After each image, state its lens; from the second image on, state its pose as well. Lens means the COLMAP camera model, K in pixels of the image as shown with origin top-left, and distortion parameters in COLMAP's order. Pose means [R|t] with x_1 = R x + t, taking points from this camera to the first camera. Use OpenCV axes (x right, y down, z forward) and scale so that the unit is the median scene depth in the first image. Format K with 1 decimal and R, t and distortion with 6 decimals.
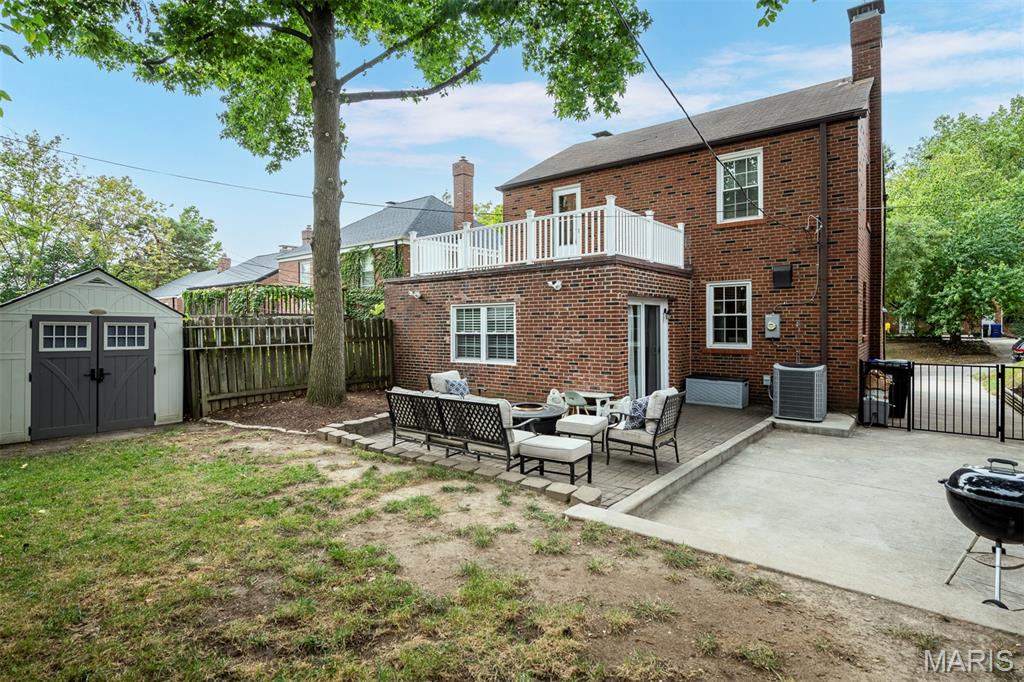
lens RADIAL K [[493.9, 0, 521.9], [0, 493.9, 338.0], [0, 0, 1]] dist [-0.003599, -0.000871]
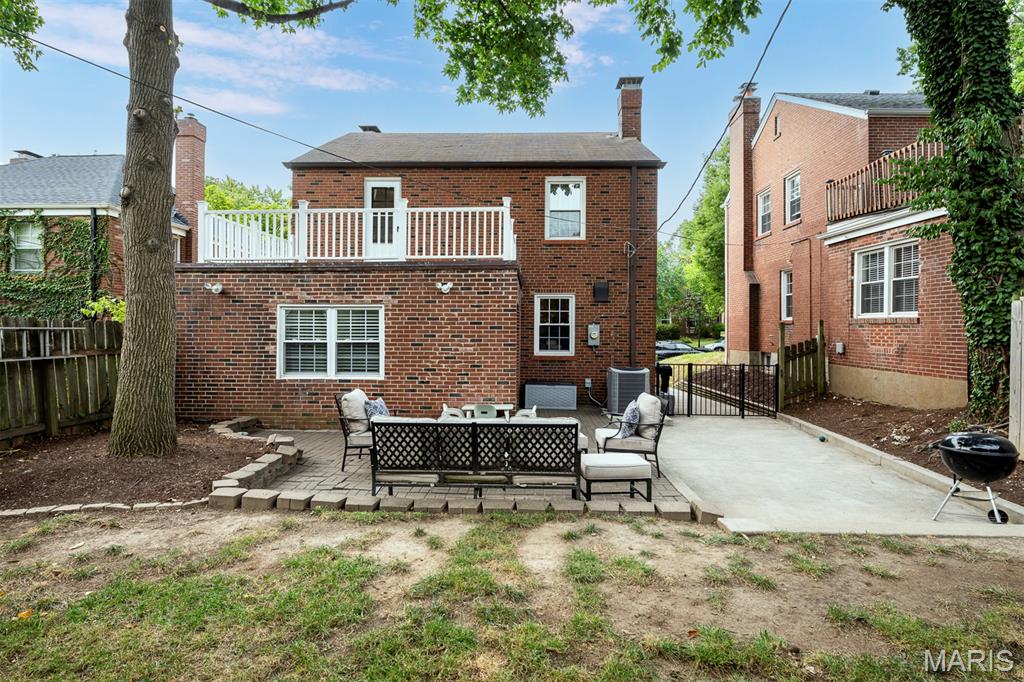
lens RADIAL K [[493.9, 0, 521.9], [0, 493.9, 338.0], [0, 0, 1]] dist [-0.003599, -0.000871]
pose [[0.821873, 0.003788, 0.569658, -0.285579], [0.007009, 0.999835, -0.016760, 0.000530], [-0.569628, 0.017767, 0.821711, 0.166683]]
